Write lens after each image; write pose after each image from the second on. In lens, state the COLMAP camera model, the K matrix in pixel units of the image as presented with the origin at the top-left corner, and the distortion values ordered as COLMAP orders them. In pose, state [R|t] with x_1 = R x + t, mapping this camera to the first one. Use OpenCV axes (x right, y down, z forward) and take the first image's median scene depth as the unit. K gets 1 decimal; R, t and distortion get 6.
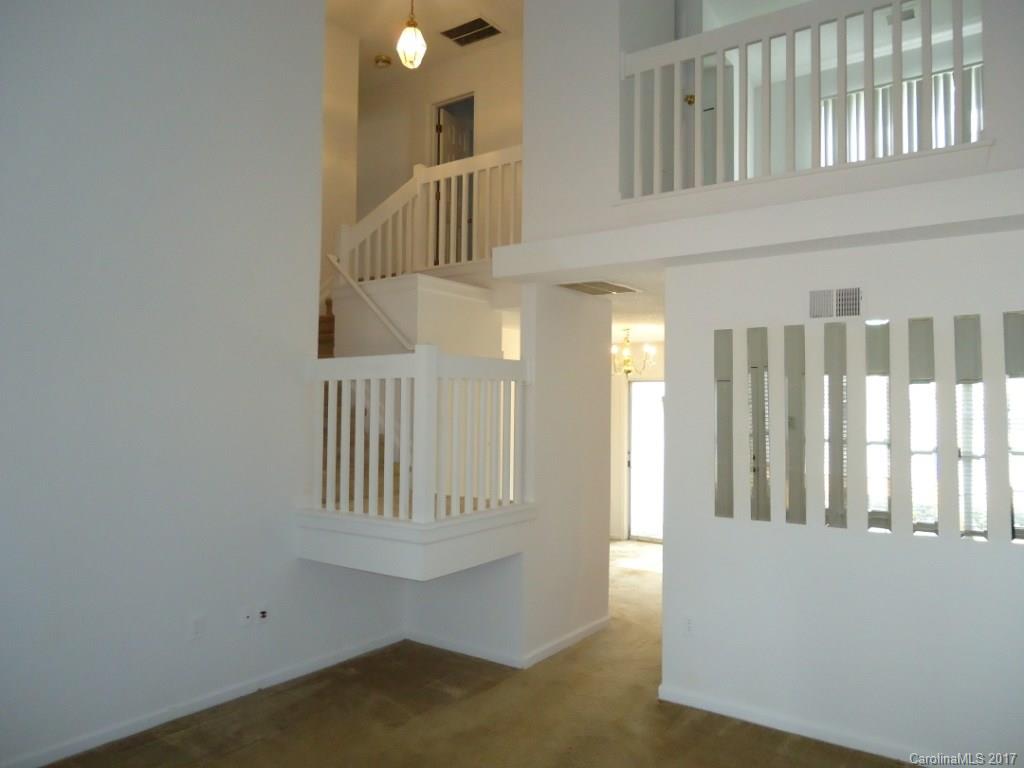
lens RADIAL K [[761.0, 0, 512.0], [0, 761.0, 384.0], [0, 0, 1]] dist [0.031769, 0.000481]
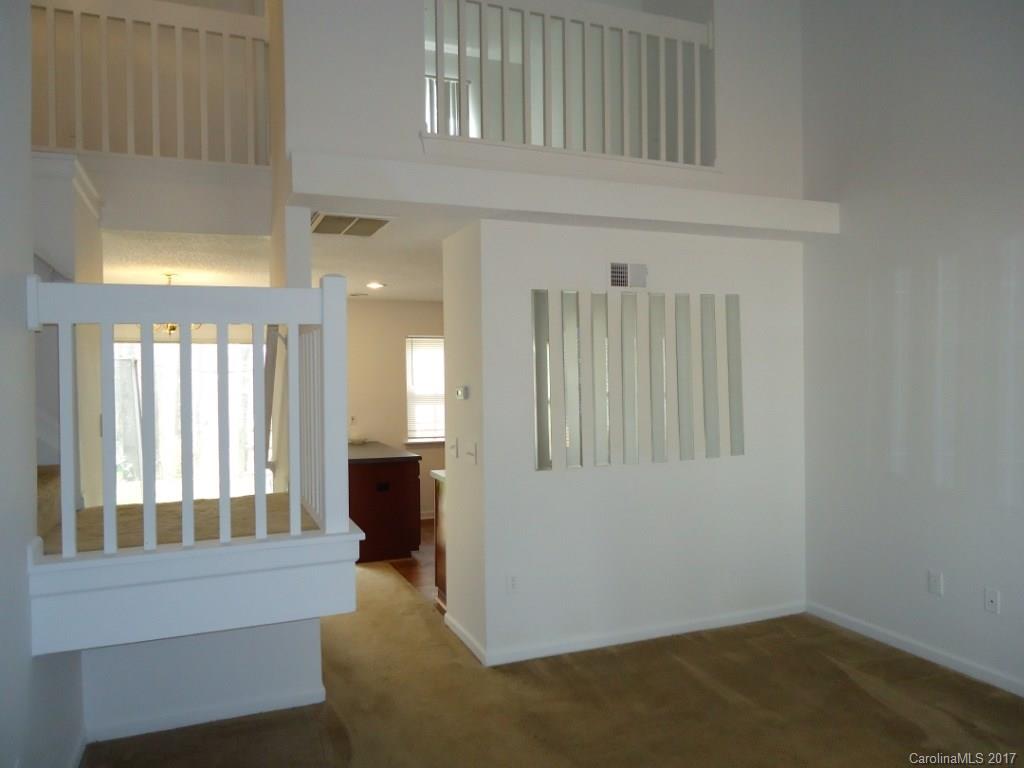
lens RADIAL K [[783.0, 0, 512.0], [0, 783.0, 362.4], [0, 0, 1]] dist [-0.004104, 0.000061]
pose [[0.518145, -0.009516, 0.855240, -0.645221], [-0.004585, 0.999893, 0.013903, 0.011797], [-0.855281, -0.011125, 0.518046, 0.472286]]
